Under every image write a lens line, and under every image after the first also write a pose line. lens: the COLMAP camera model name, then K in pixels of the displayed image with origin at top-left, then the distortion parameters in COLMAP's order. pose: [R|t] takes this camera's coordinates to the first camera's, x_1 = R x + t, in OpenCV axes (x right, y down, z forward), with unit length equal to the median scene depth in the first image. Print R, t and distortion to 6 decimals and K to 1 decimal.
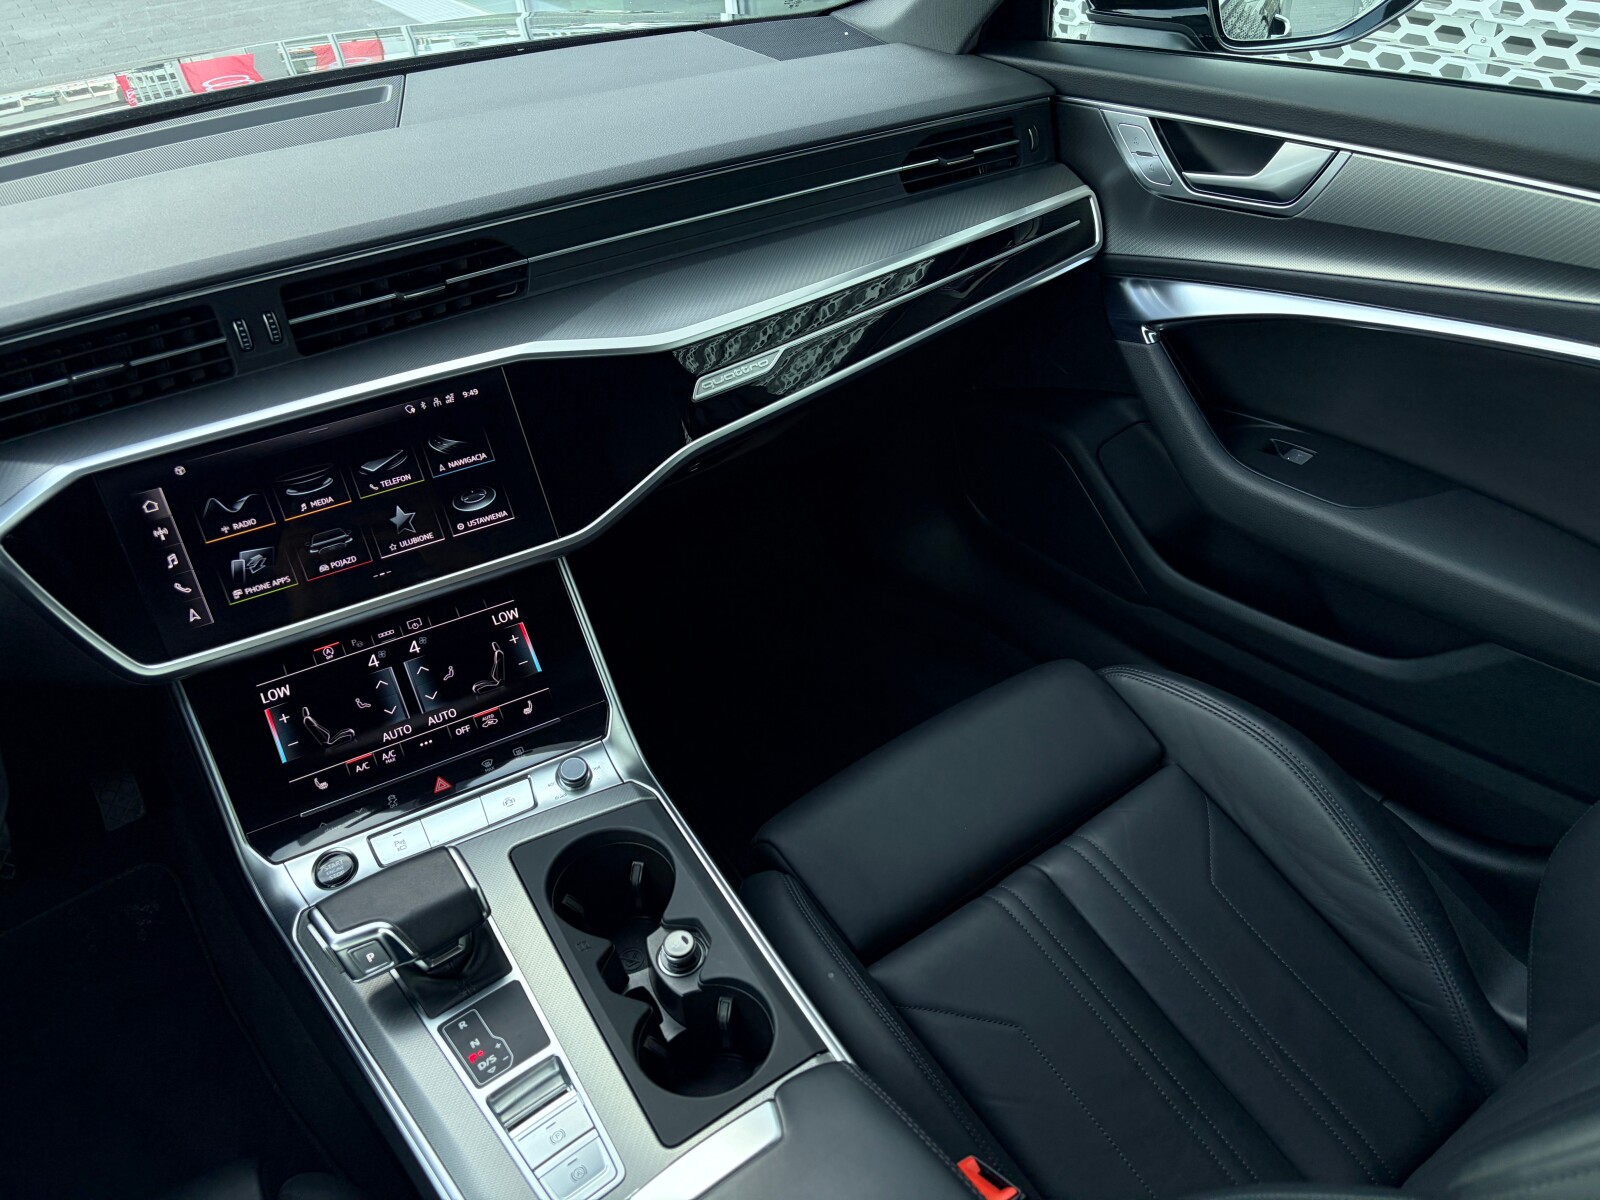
lens RADIAL K [[1218.8, 0, 809.1], [0, 1218.8, 603.7], [0, 0, 1]] dist [0.016811, -0.000003]
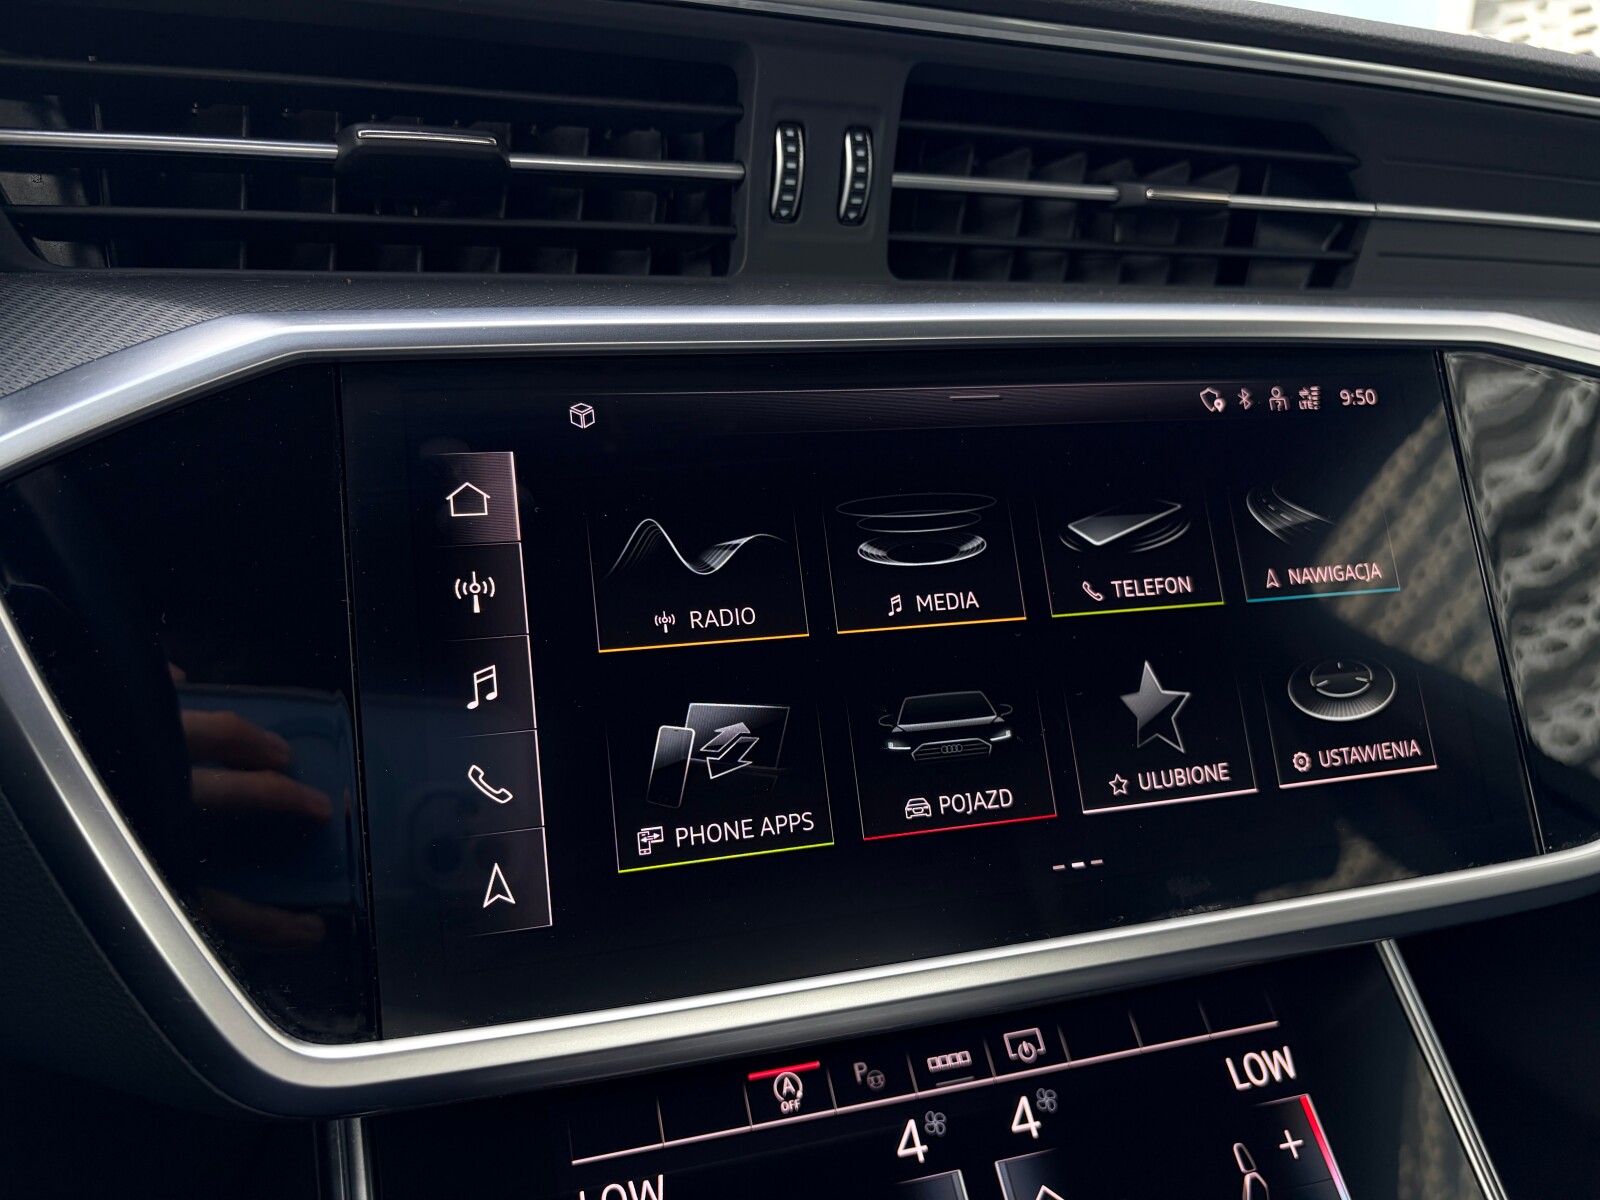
lens RADIAL K [[1240.6, 0, 798.8], [0, 1240.6, 601.3], [0, 0, 1]] dist [-0.007480, -0.001850]
pose [[0.981745, 0.132378, -0.136575, -0.370666], [-0.171431, 0.926890, -0.333896, 0.029476], [0.082389, 0.351214, 0.932663, 0.655809]]
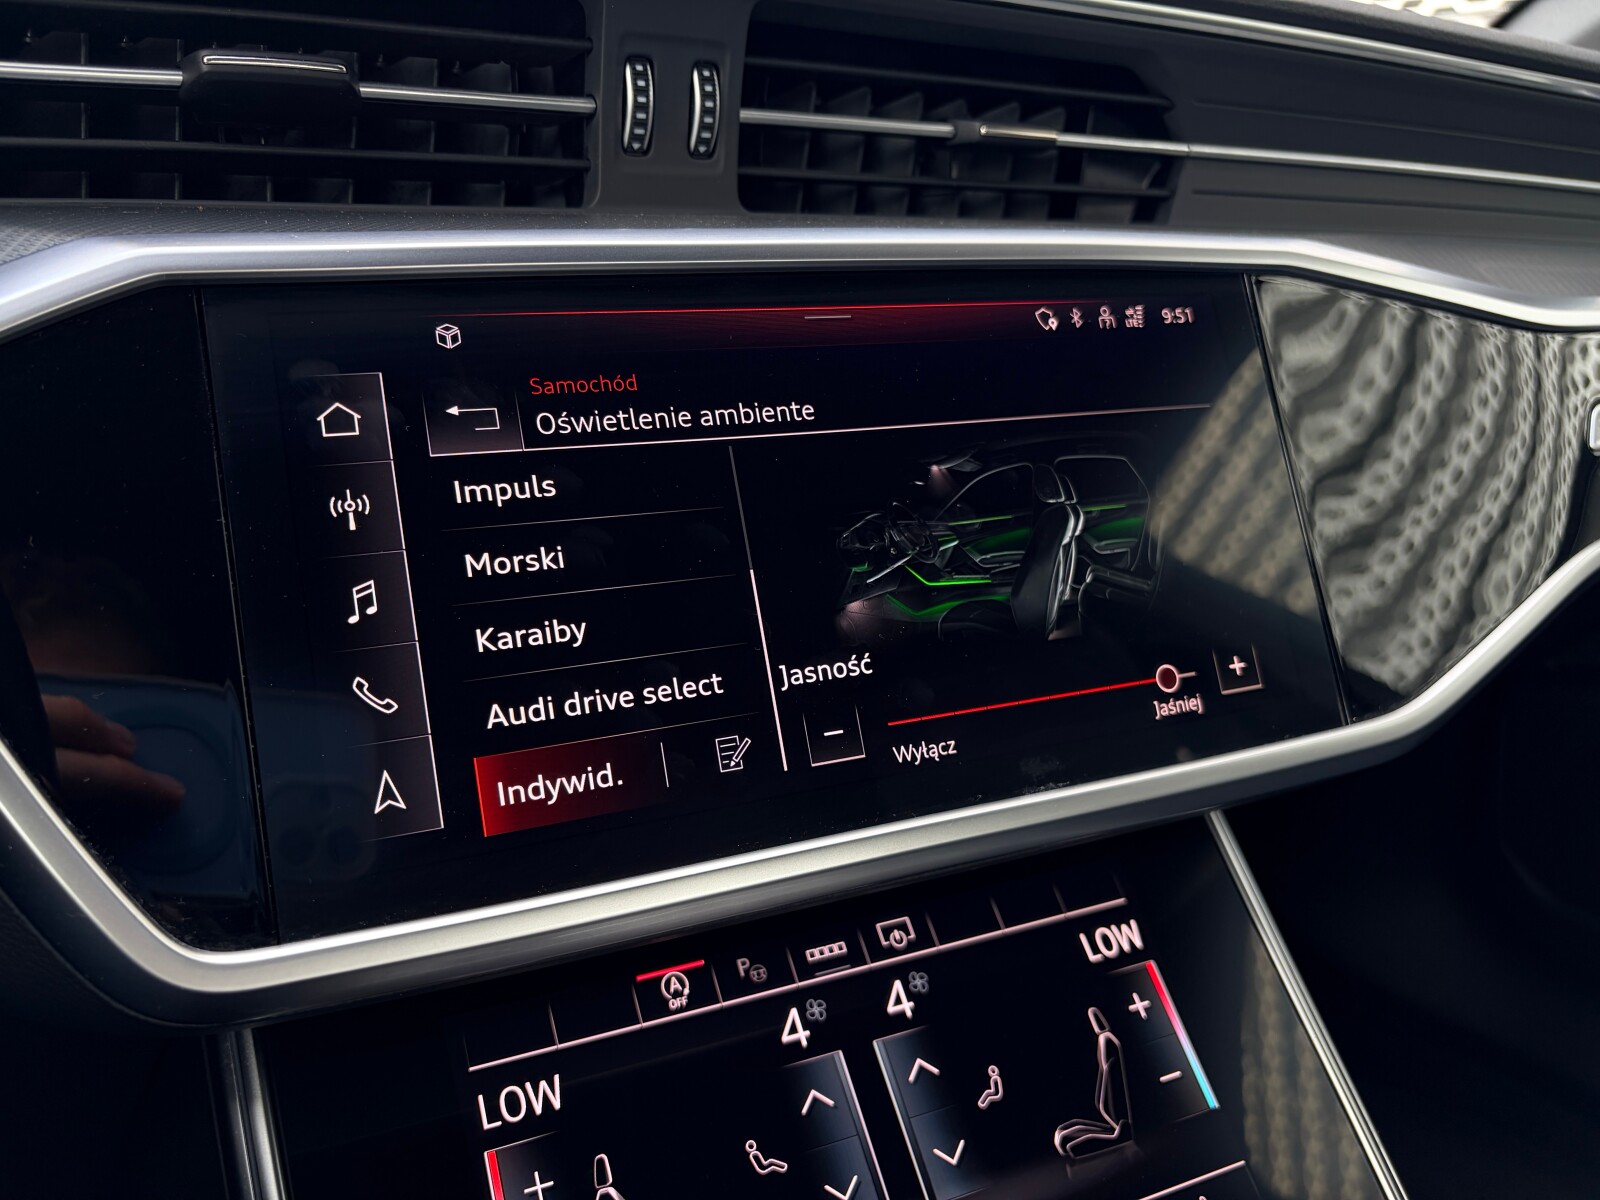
lens RADIAL K [[1235.3, 0, 792.4], [0, 1235.3, 601.6], [0, 0, 1]] dist [-0.006525, -0.006705]
pose [[0.995181, 0.095069, -0.024031, -0.370820], [-0.097702, 0.940435, -0.325633, 0.048683], [-0.008358, 0.326412, 0.945191, 0.647831]]
